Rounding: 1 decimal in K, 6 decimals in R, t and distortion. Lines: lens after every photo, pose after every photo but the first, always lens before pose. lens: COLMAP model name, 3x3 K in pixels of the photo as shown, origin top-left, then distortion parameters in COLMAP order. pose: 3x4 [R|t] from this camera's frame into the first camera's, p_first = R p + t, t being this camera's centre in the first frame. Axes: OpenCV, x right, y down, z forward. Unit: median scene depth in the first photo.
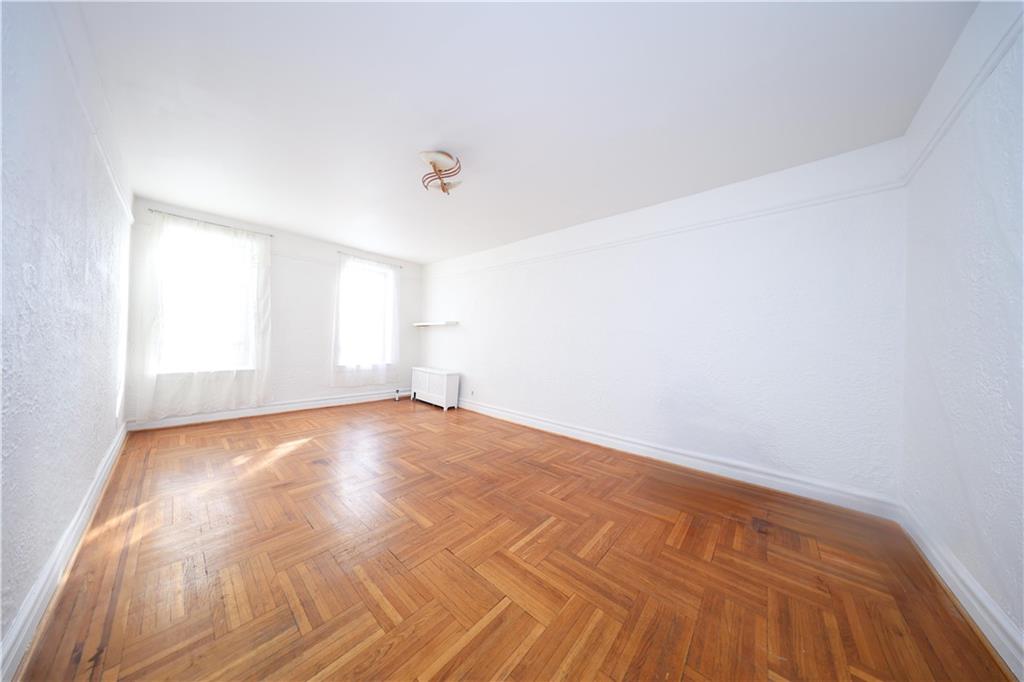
lens RADIAL K [[294.9, 0, 512.0], [0, 294.9, 341.0], [0, 0, 1]] dist [0.000647, -0.000155]
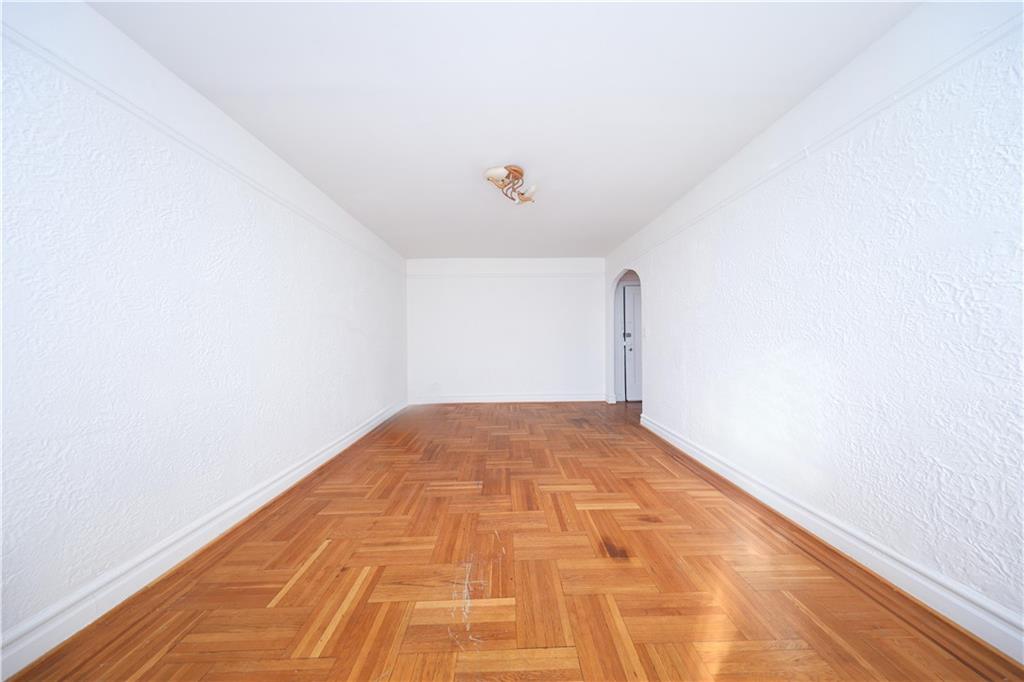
lens RADIAL K [[296.0, 0, 506.8], [0, 296.0, 340.6], [0, 0, 1]] dist [-0.000278, -0.000082]
pose [[-0.672625, -0.028011, 0.739453, -0.672237], [-0.013266, 0.999579, 0.025797, -0.025804], [-0.739865, 0.007542, -0.672713, 1.128116]]
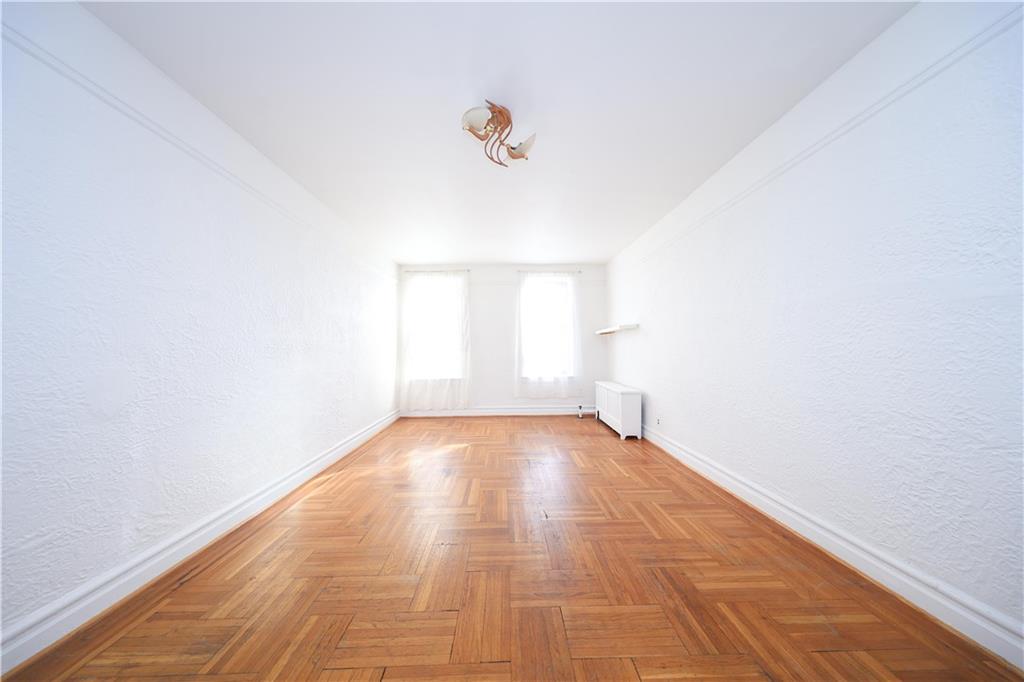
lens RADIAL K [[296.0, 0, 506.8], [0, 296.0, 340.6], [0, 0, 1]] dist [-0.000278, -0.000082]
pose [[0.676521, -0.061014, -0.733891, 0.206975], [0.032370, 0.998062, -0.053136, 0.009447], [0.735711, 0.012192, 0.677185, 0.318967]]
